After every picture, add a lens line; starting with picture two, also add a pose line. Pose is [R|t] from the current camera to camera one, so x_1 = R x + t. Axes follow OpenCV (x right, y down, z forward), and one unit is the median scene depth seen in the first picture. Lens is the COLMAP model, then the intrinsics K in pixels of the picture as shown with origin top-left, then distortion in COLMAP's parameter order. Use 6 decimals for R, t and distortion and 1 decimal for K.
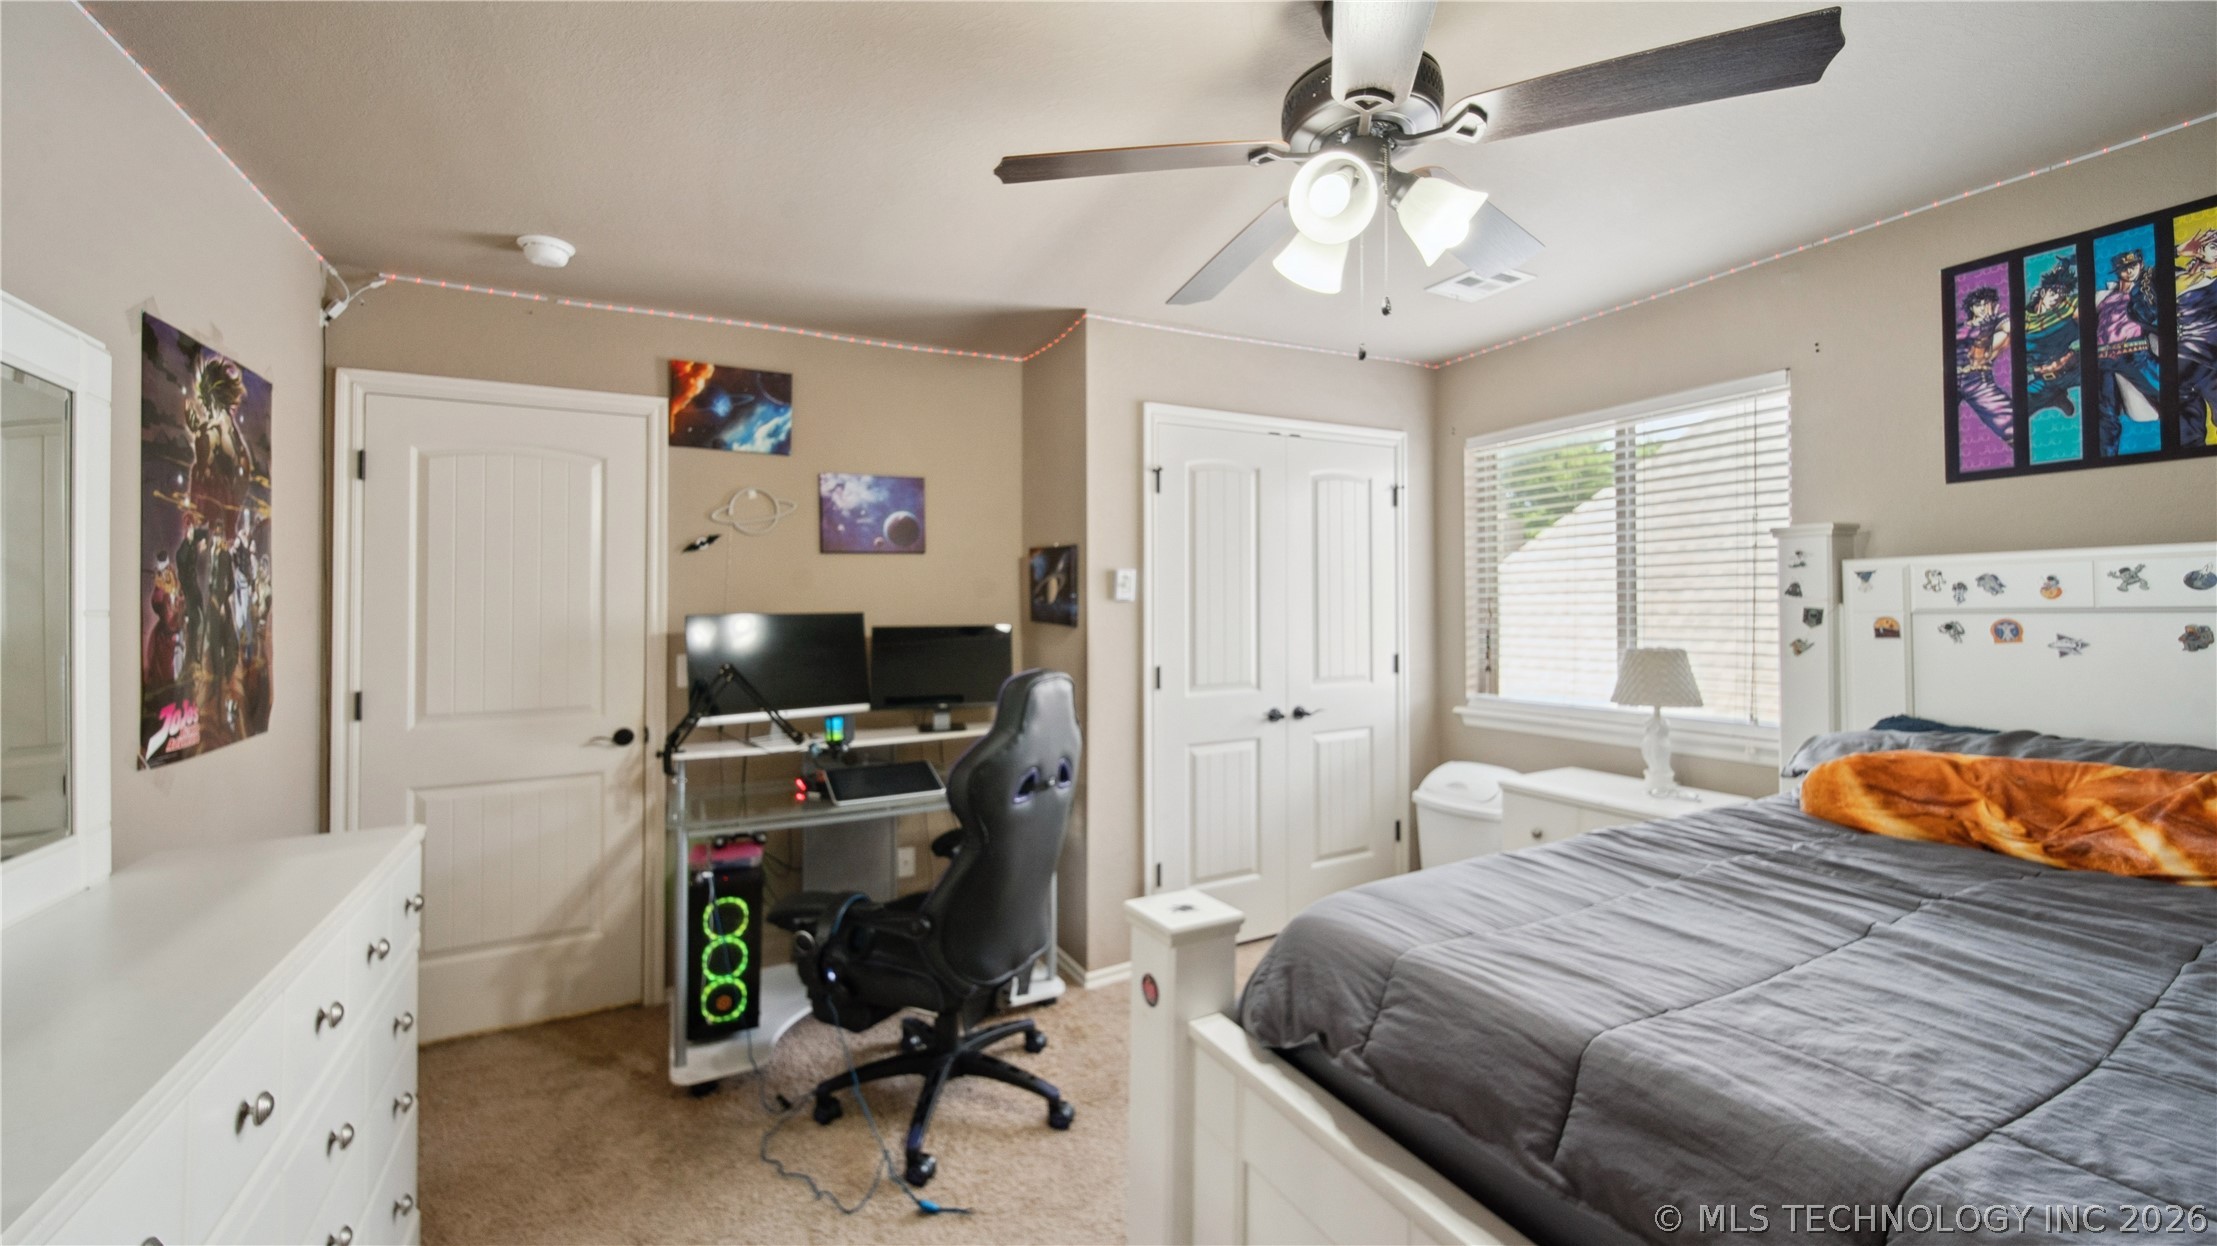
lens RADIAL K [[820.1, 0, 1091.9], [0, 820.1, 618.9], [0, 0, 1]] dist [-0.000124, -0.000140]
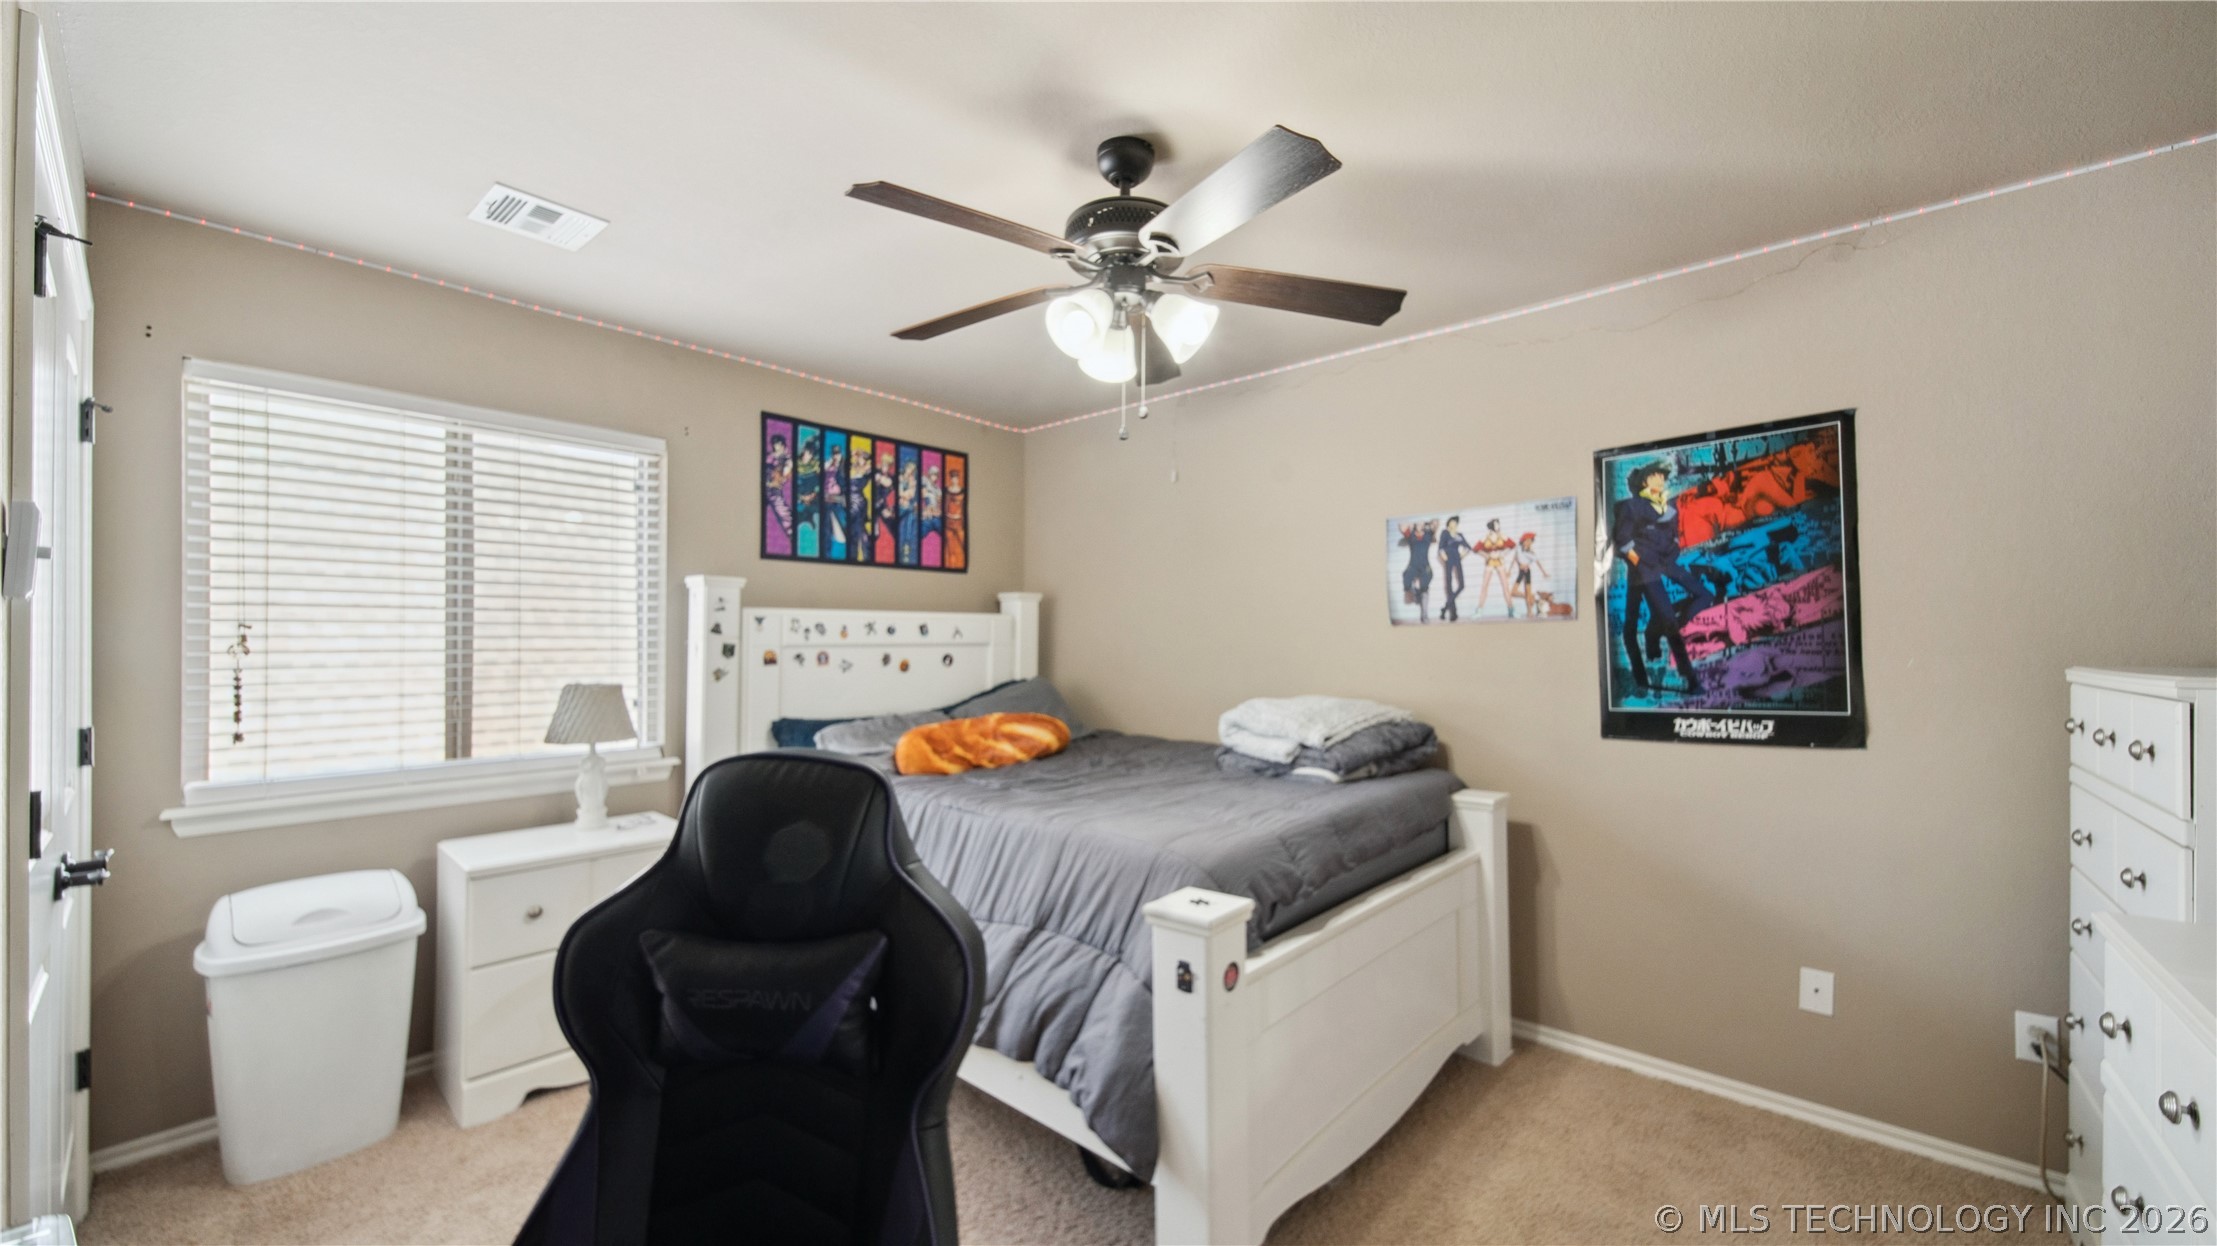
lens RADIAL K [[816.6, 0, 1110.0], [0, 816.6, 680.9], [0, 0, 1]] dist [0.000307, -0.000010]
pose [[-0.347281, -0.029370, 0.937301, -0.572504], [0.016988, 0.999148, 0.037602, 0.007969], [-0.937607, 0.028981, -0.346486, 0.981988]]
